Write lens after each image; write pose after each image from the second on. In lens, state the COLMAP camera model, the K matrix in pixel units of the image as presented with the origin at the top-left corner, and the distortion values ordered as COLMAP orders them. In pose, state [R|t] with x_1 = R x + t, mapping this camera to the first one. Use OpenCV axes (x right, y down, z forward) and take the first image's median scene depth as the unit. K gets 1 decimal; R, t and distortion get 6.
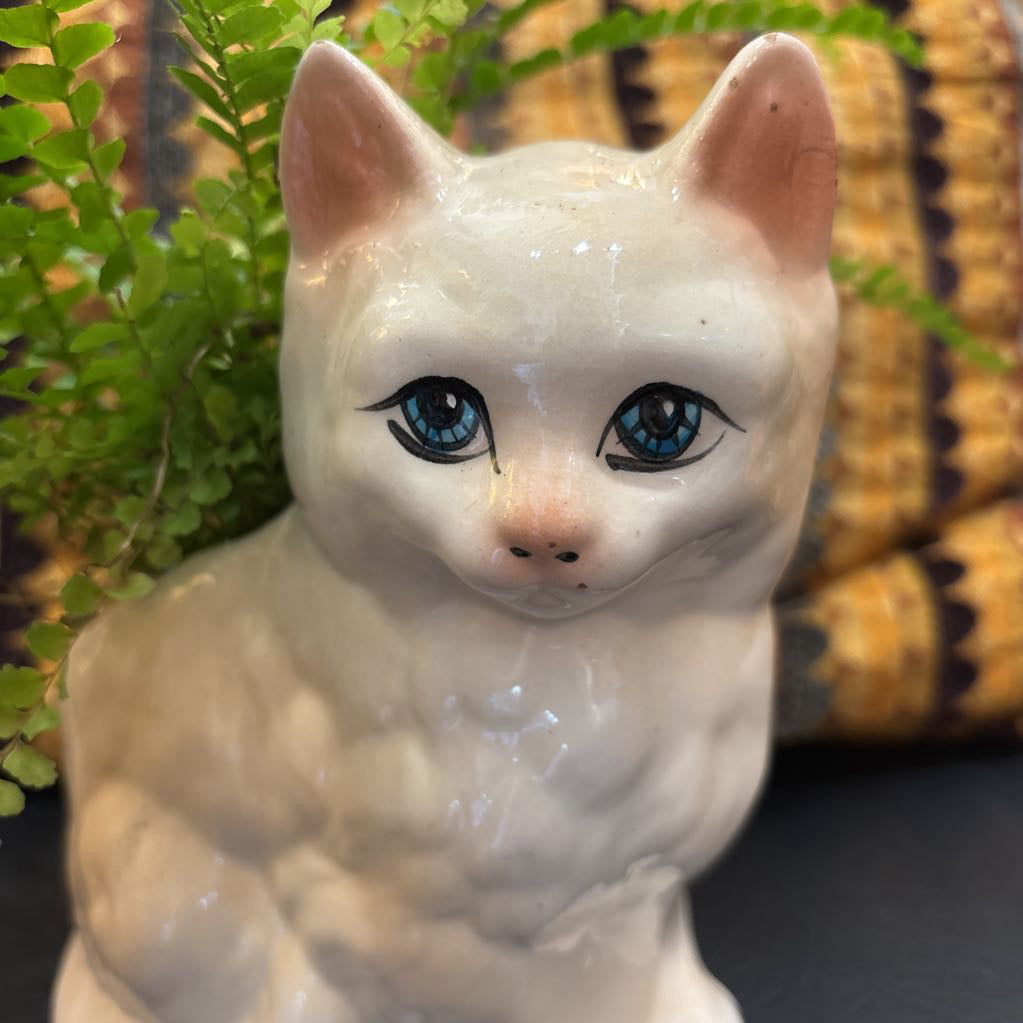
lens RADIAL K [[1168.4, 0, 511.5], [0, 1168.4, 511.5], [0, 0, 1]] dist [-0.018923, -0.030612]
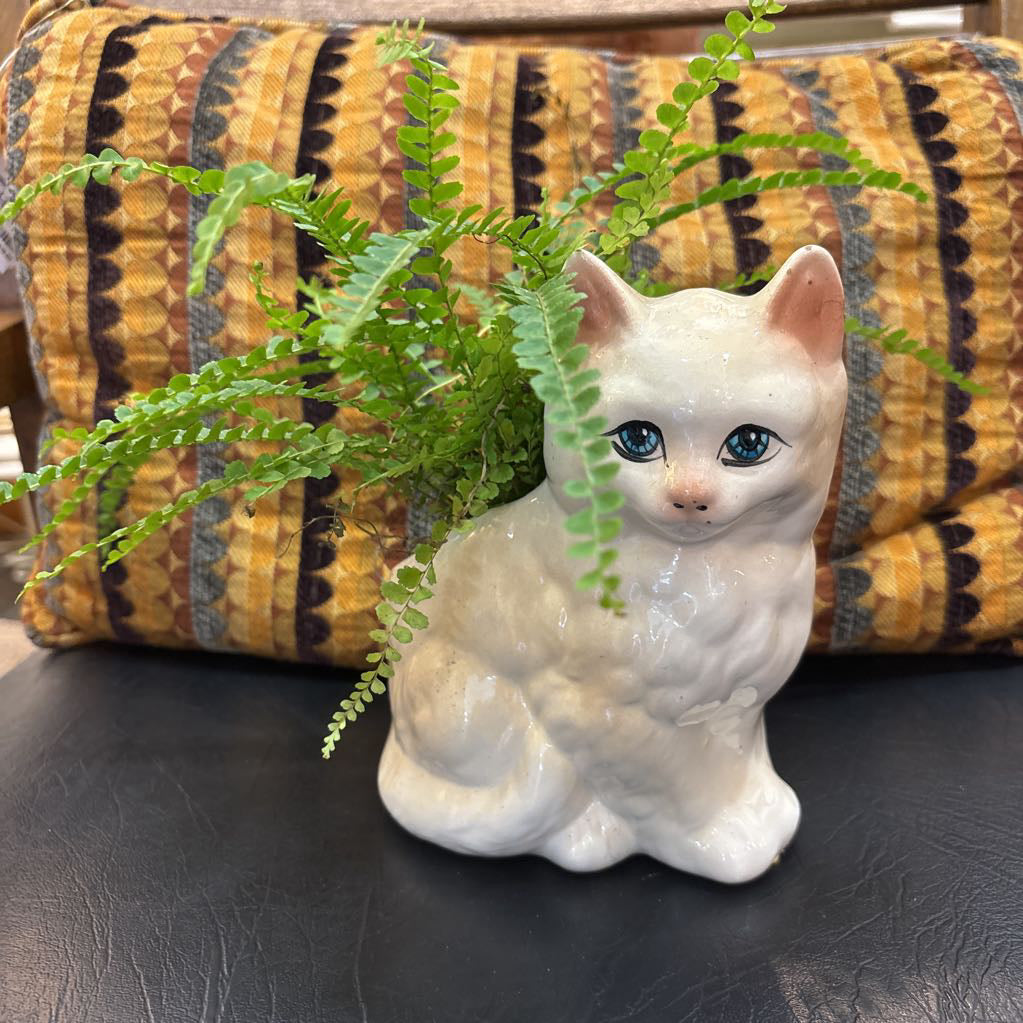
lens RADIAL K [[1169.1, 0, 484.7], [0, 1169.1, 506.8], [0, 0, 1]] dist [-0.030738, 0.030892]
pose [[0.994294, 0.010976, -0.106110, -0.109832], [-0.009967, 0.999900, 0.010030, 0.018803], [0.106210, -0.008916, 0.994304, -1.043594]]
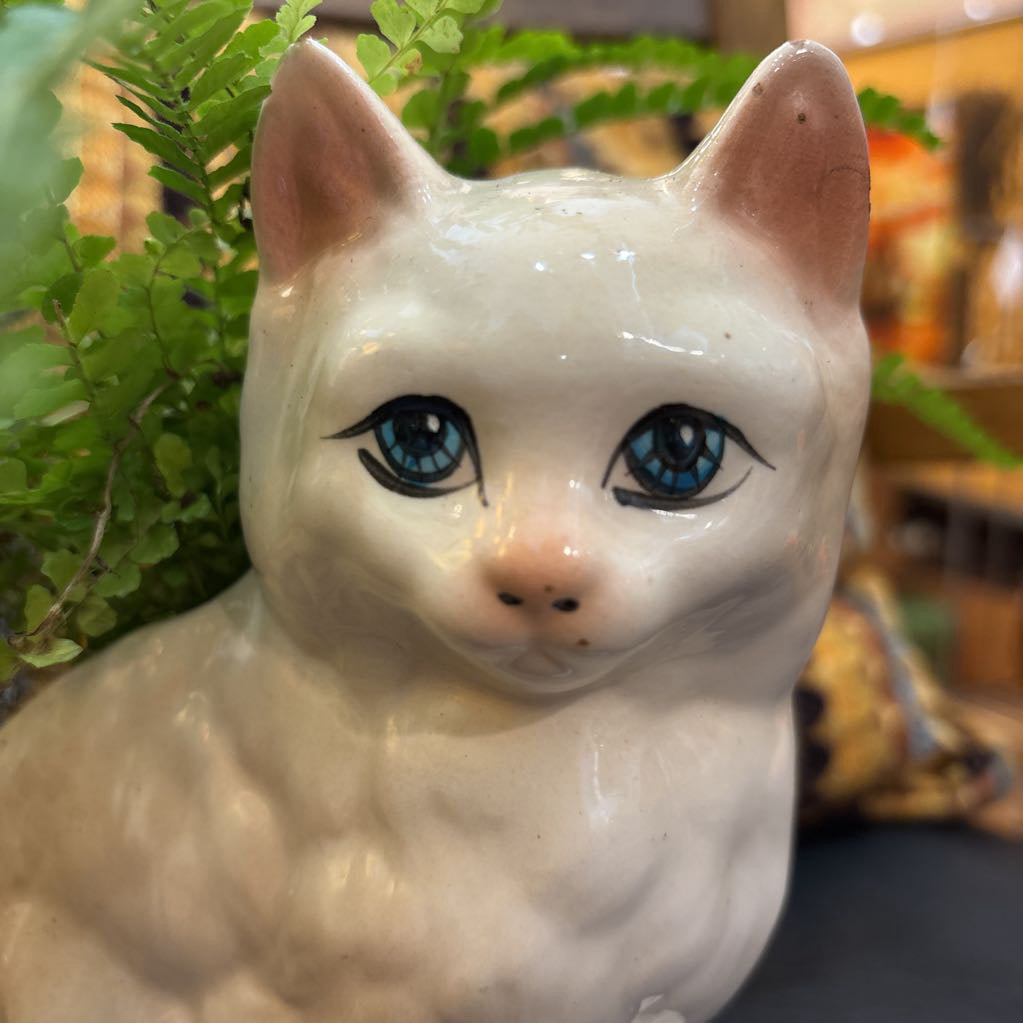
lens RADIAL K [[1169.1, 0, 484.7], [0, 1169.1, 506.8], [0, 0, 1]] dist [-0.030738, 0.030892]
pose [[0.999665, 0.025684, -0.003270, -0.009107], [-0.025887, 0.989387, -0.142981, 0.086731], [-0.000437, 0.143018, 0.989720, 0.155431]]
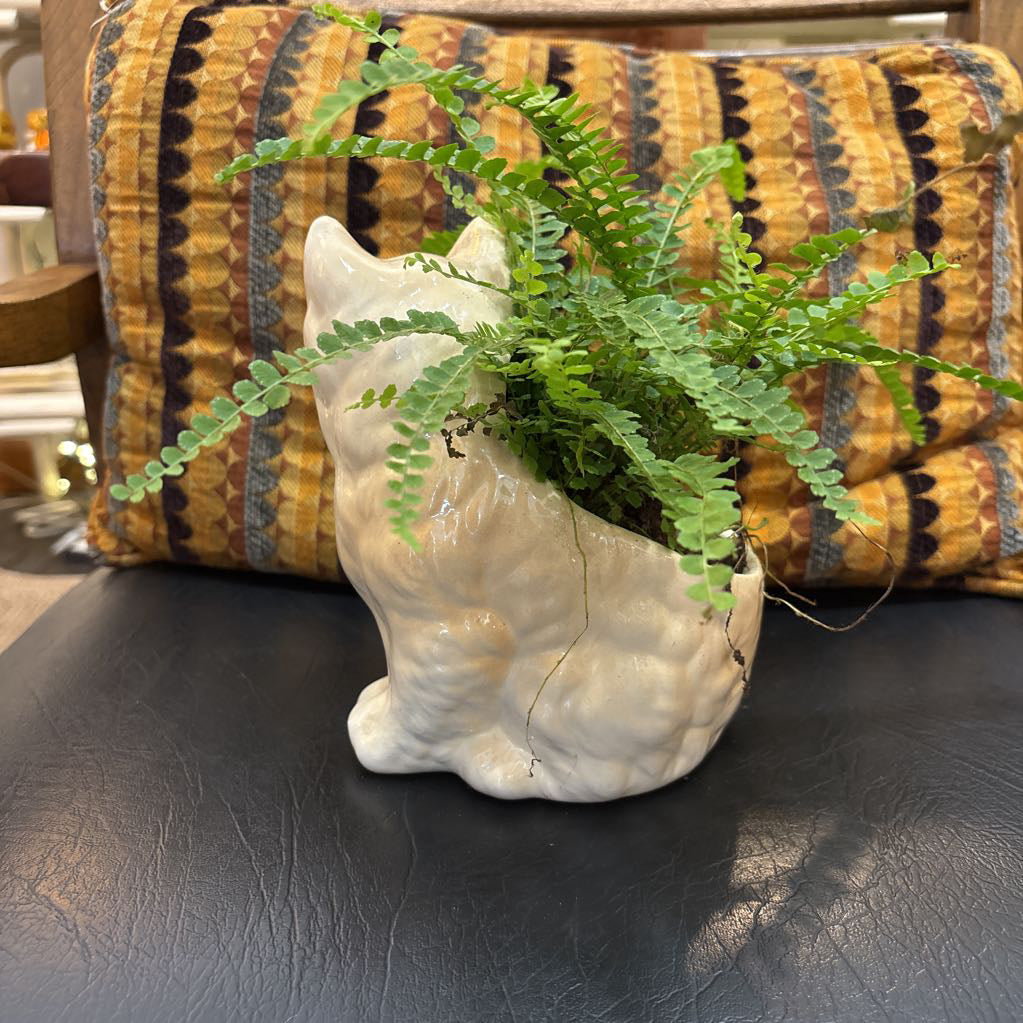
lens RADIAL K [[1170.3, 0, 492.9], [0, 1170.3, 524.6], [0, 0, 1]] dist [-0.049533, 0.106266]
pose [[0.994966, 0.040944, -0.091464, -0.154386], [-0.037562, 0.998556, 0.038395, 0.153526], [0.092904, -0.034766, 0.995068, -1.496512]]
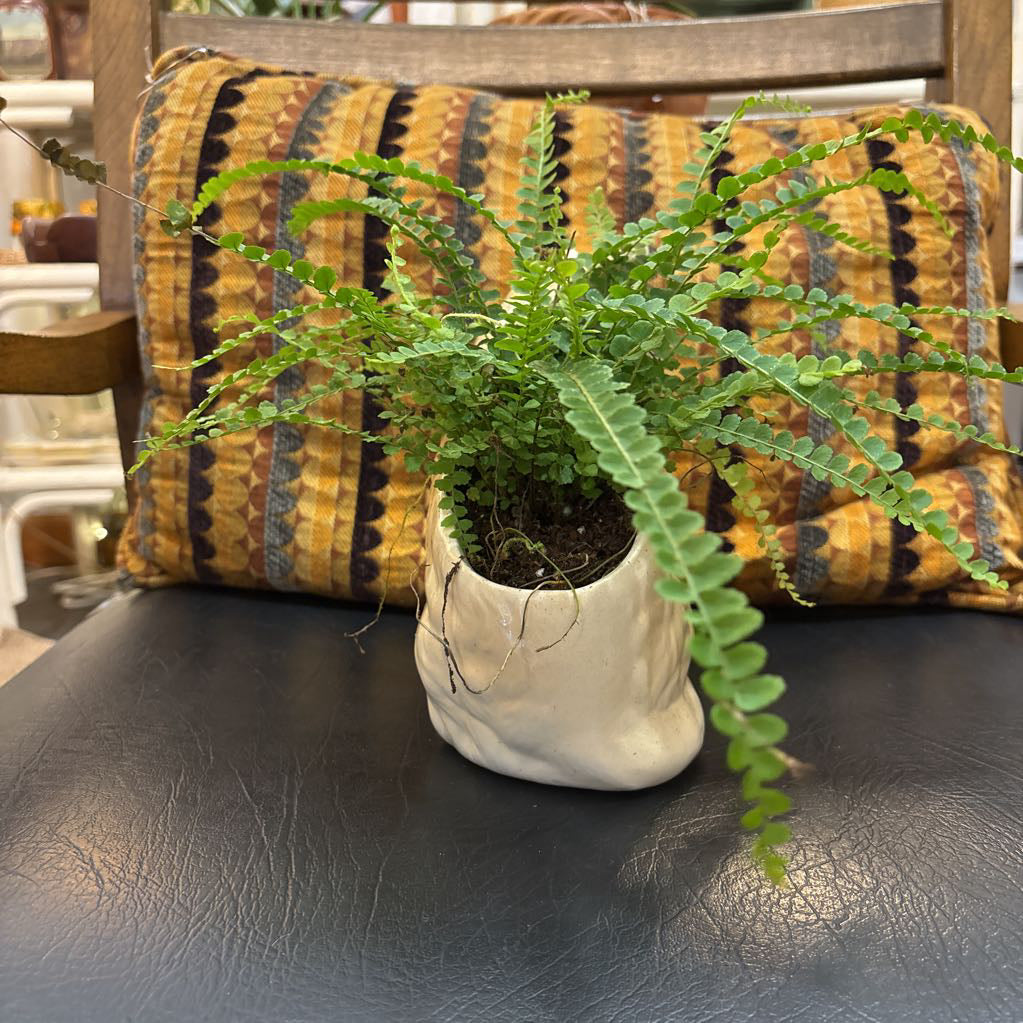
lens RADIAL K [[1169.1, 0, 484.7], [0, 1169.1, 506.8], [0, 0, 1]] dist [-0.030738, 0.030892]
pose [[0.990805, 0.033713, -0.131027, -0.020412], [-0.041142, 0.997671, -0.054404, 0.392280], [0.128888, 0.059295, 0.989885, -1.712294]]
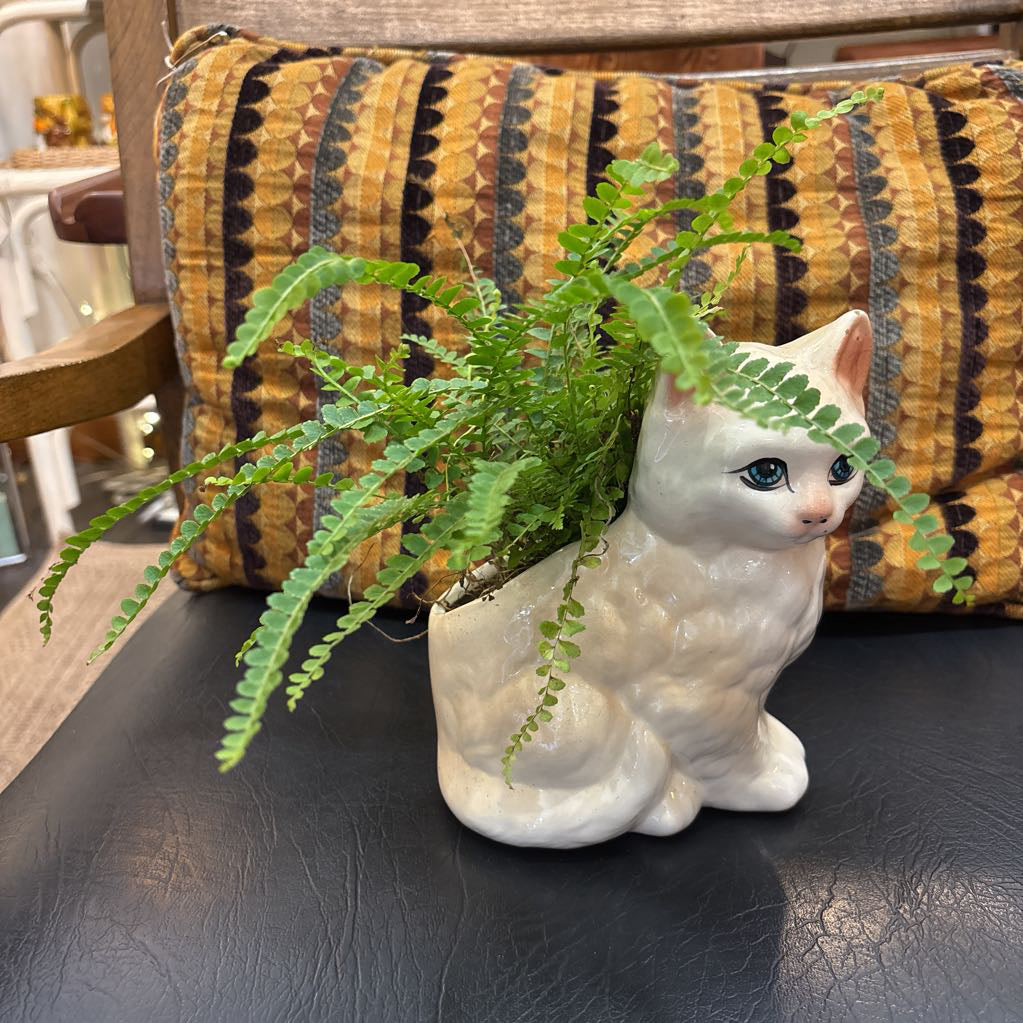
lens RADIAL K [[1160.0, 0, 478.9], [0, 1160.0, 533.4], [0, 0, 1]] dist [-0.021266, 0.035814]
pose [[0.985438, 0.034928, -0.166409, -0.065340], [-0.018063, 0.994640, 0.101805, -0.174915], [0.169073, -0.097317, 0.980787, -1.651822]]
